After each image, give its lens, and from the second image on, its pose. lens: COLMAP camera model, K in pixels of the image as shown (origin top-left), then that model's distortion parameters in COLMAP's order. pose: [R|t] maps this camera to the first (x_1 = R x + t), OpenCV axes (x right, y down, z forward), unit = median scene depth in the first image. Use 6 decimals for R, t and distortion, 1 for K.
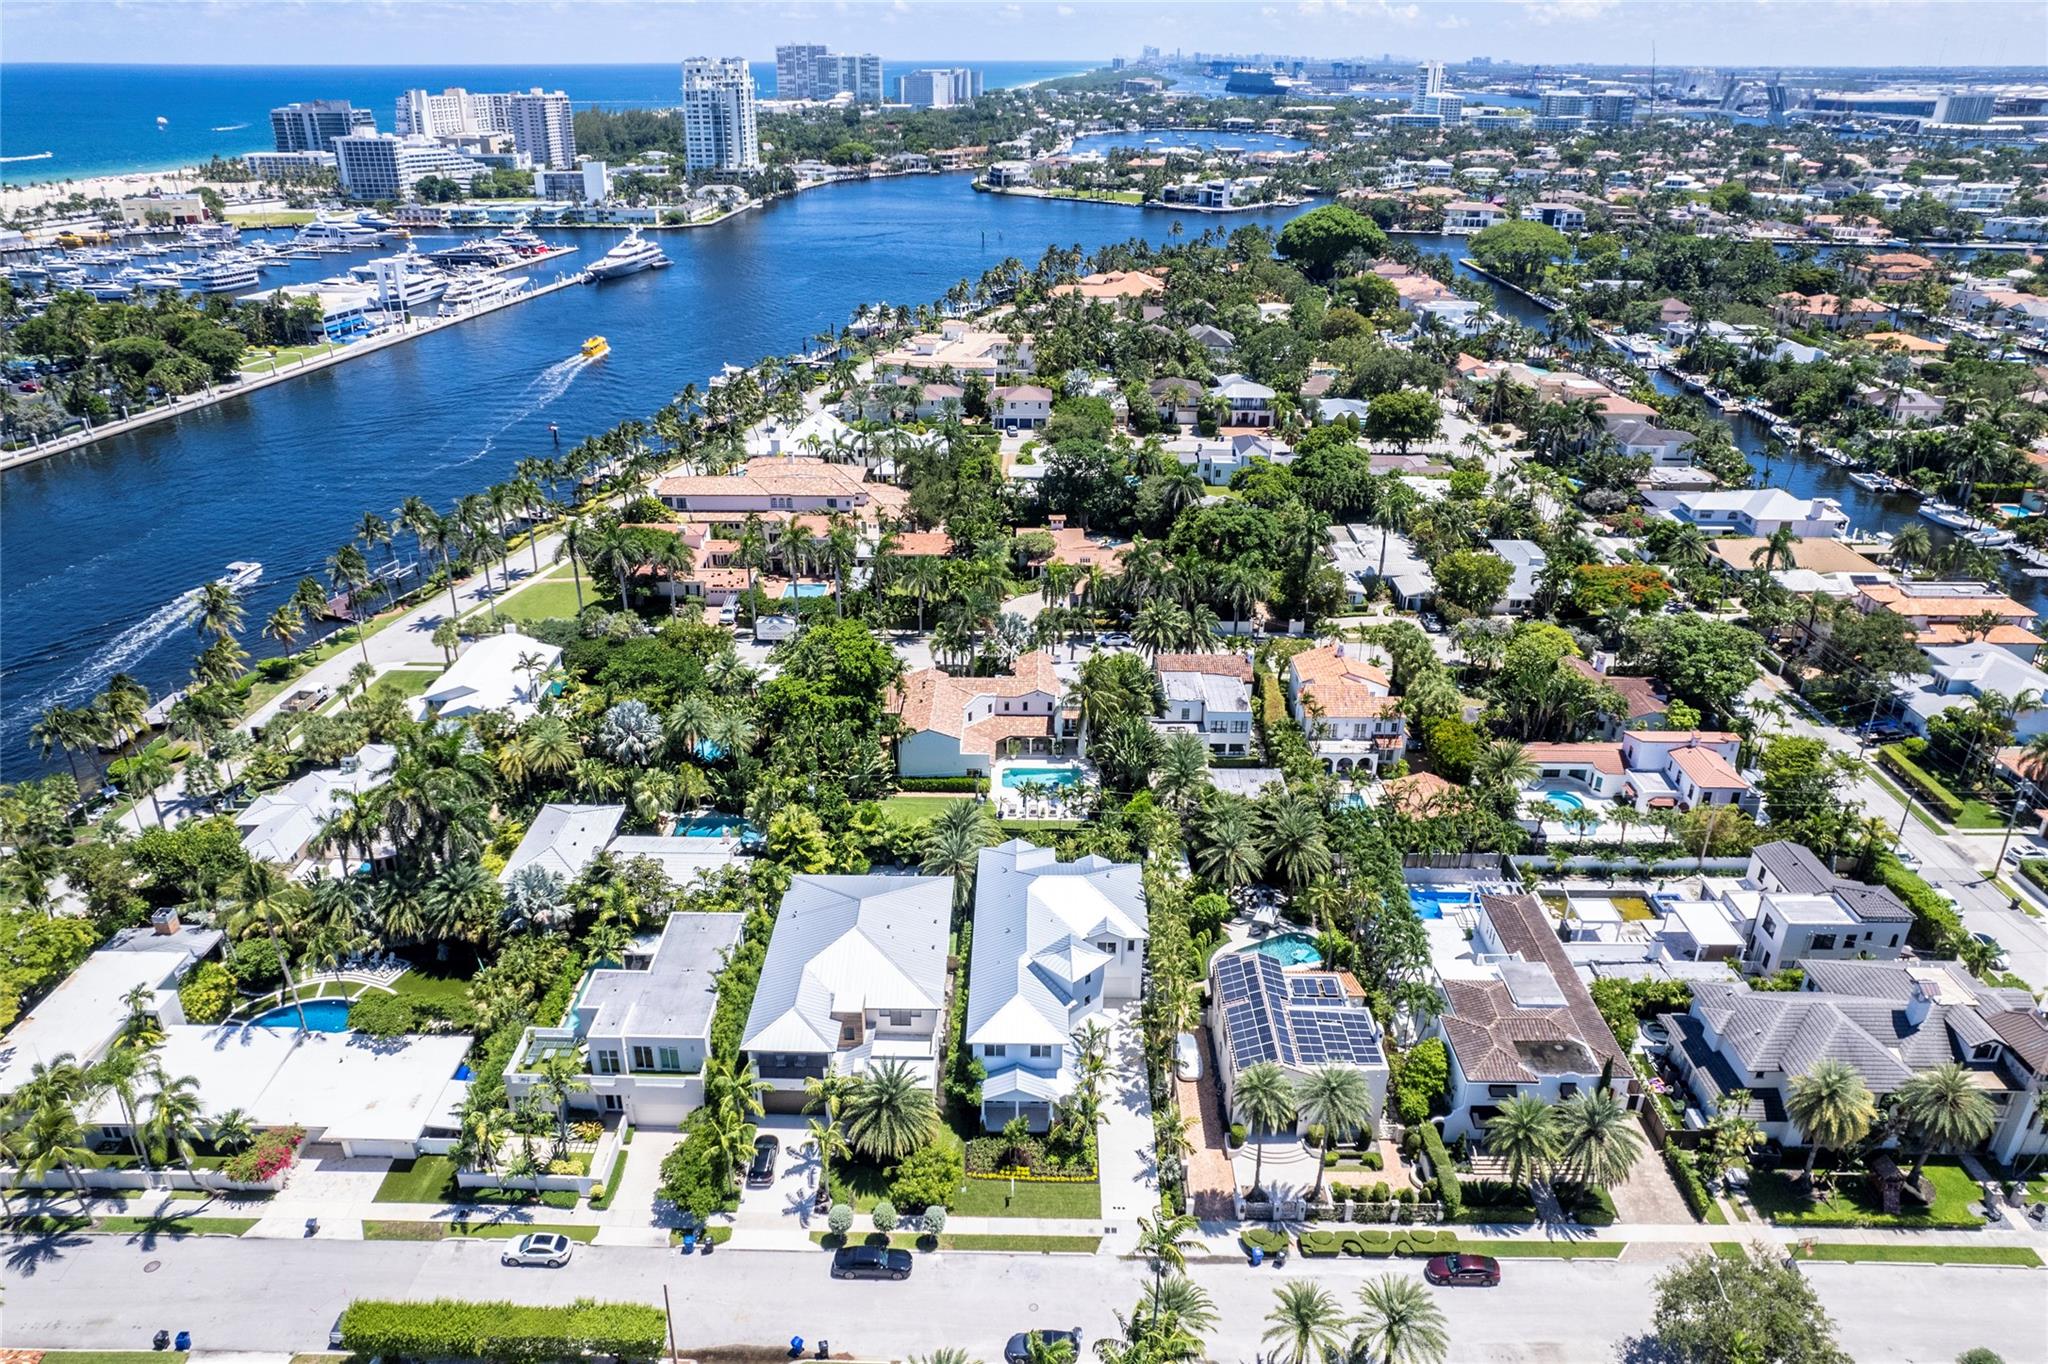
lens RADIAL K [[1291.0, 0, 1024.0], [0, 1291.0, 682.0], [0, 0, 1]] dist [-0.077523, 0.070278]
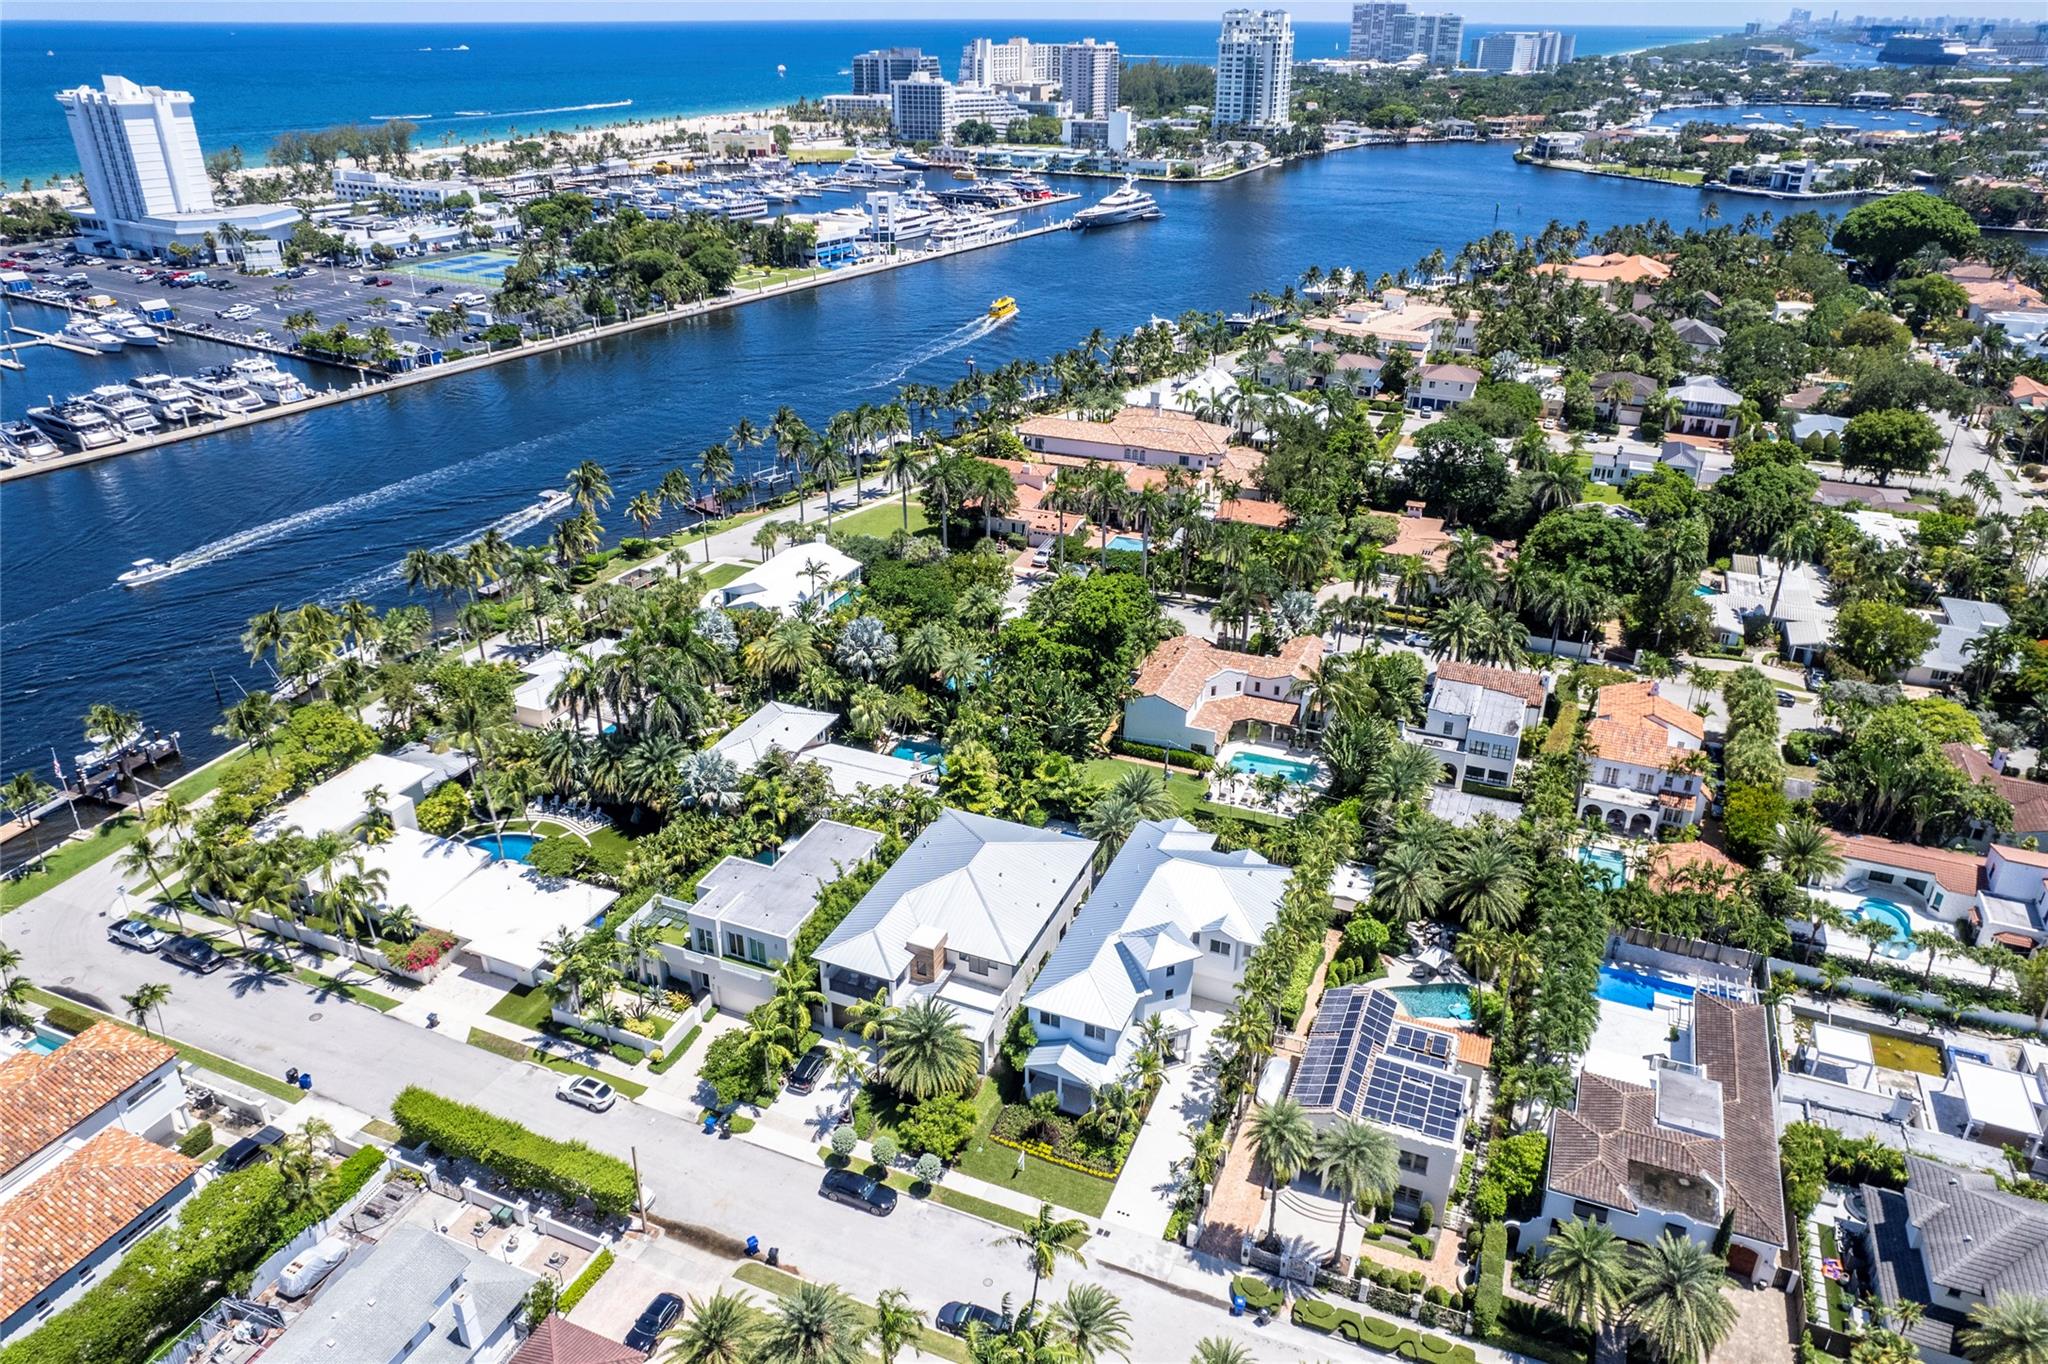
lens RADIAL K [[1338.9, 0, 1086.2], [0, 1338.9, 684.8], [0, 0, 1]] dist [-0.083275, 0.079647]
pose [[0.934643, 0.163943, -0.315539, 0.175752], [-0.159937, 0.986367, 0.038741, -0.000435], [0.317588, 0.014258, 0.948122, 0.043347]]
